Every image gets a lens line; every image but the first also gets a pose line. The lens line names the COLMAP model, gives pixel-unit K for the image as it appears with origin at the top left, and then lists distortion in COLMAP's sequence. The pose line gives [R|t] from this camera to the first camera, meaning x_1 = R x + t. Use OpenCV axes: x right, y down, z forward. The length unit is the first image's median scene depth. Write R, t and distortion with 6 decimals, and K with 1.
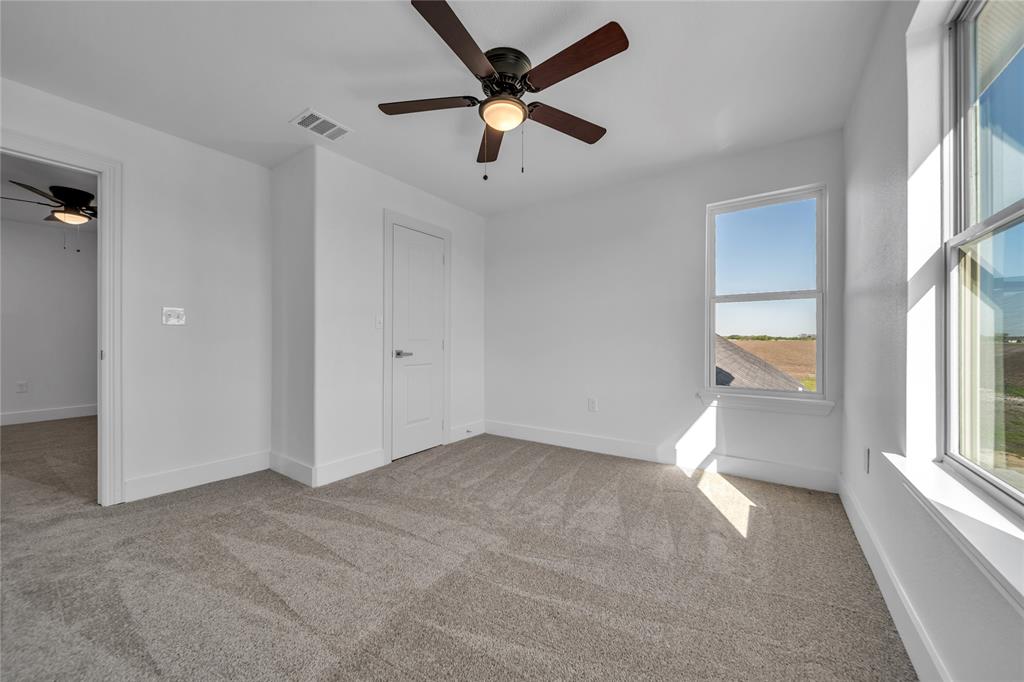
lens RADIAL K [[361.3, 0, 509.3], [0, 361.3, 336.1], [0, 0, 1]] dist [-0.000416, -0.000027]
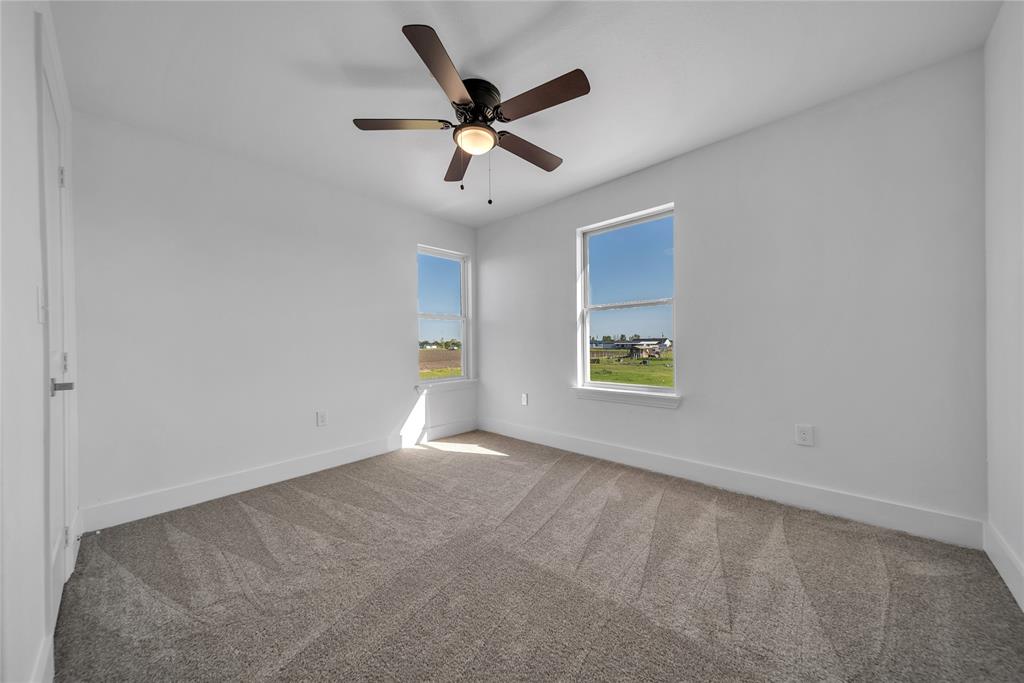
lens RADIAL K [[361.3, 0, 509.3], [0, 361.3, 336.6], [0, 0, 1]] dist [-0.000416, -0.000027]
pose [[0.146080, 0.011329, 0.989208, -0.733906], [0.003264, 0.999923, -0.011933, -0.003043], [-0.989267, 0.004972, 0.146032, 0.490665]]
